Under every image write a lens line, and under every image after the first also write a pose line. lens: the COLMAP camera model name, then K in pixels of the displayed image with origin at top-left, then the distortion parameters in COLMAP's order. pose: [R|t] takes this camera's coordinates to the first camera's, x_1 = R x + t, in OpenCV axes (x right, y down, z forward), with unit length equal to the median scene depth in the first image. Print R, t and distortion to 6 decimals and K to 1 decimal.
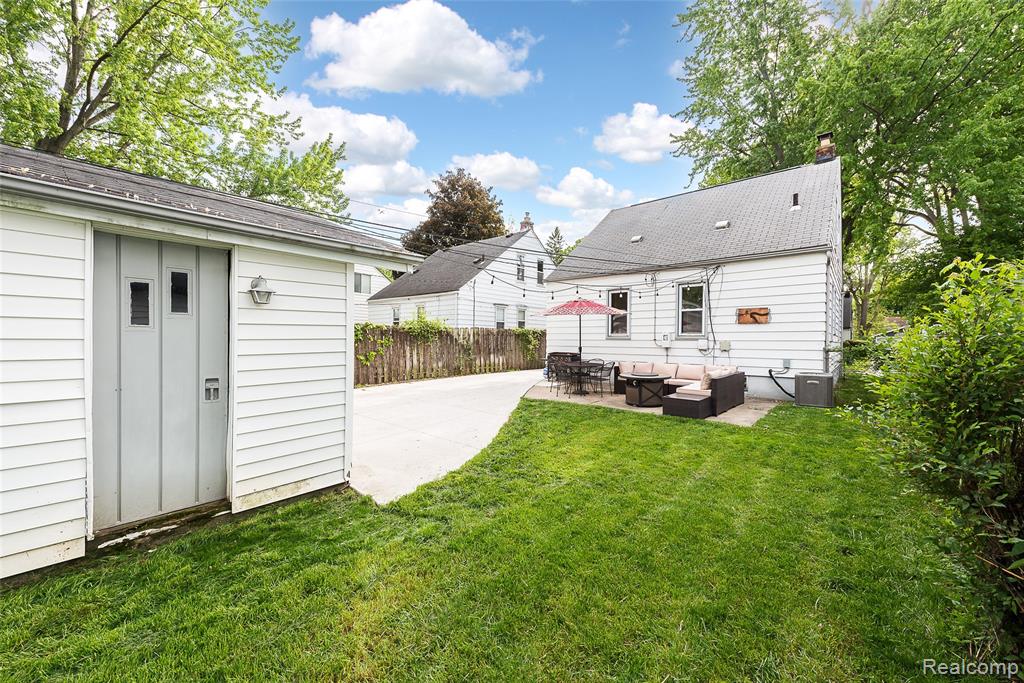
lens RADIAL K [[409.6, 0, 530.4], [0, 409.6, 346.1], [0, 0, 1]] dist [0.000878, 0.000019]
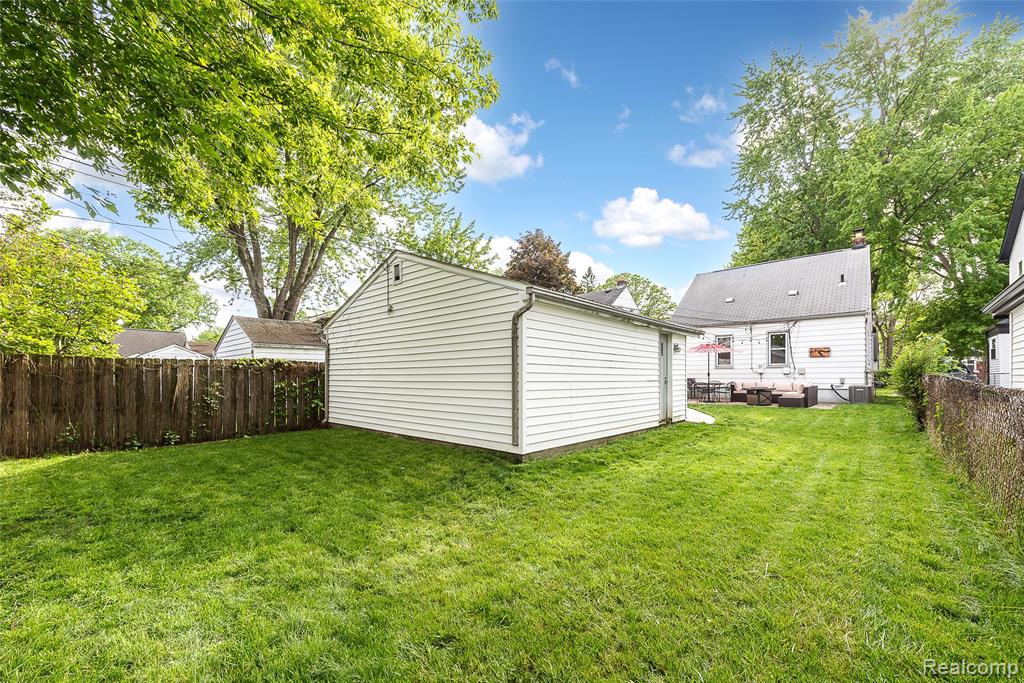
lens RADIAL K [[424.2, 0, 530.7], [0, 424.2, 372.7], [0, 0, 1]] dist [-0.000253, -0.000014]
pose [[0.999737, -0.008752, -0.021191, -0.394885], [0.008240, 0.999674, -0.024152, 0.026243], [0.021395, 0.023971, 0.999484, -0.492009]]
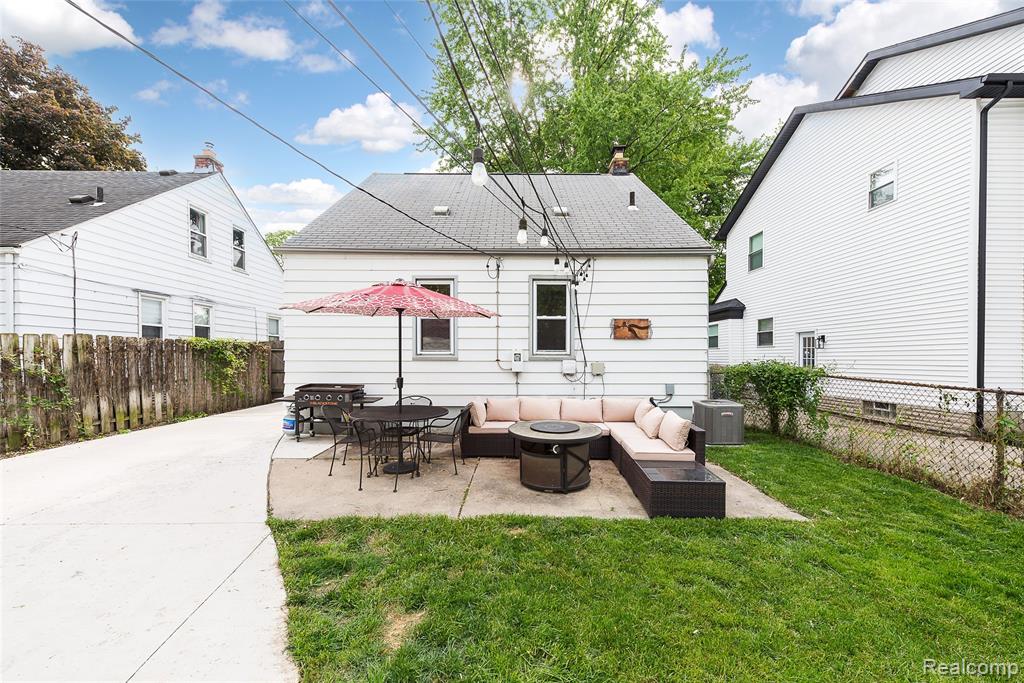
lens RADIAL K [[390.9, 0, 533.3], [0, 390.9, 359.2], [0, 0, 1]] dist [0.010154, -0.000285]
pose [[0.750577, -0.013678, 0.660641, -0.054279], [0.012852, 0.999899, 0.006101, -0.016278], [-0.660658, 0.003912, 0.750677, 0.388376]]
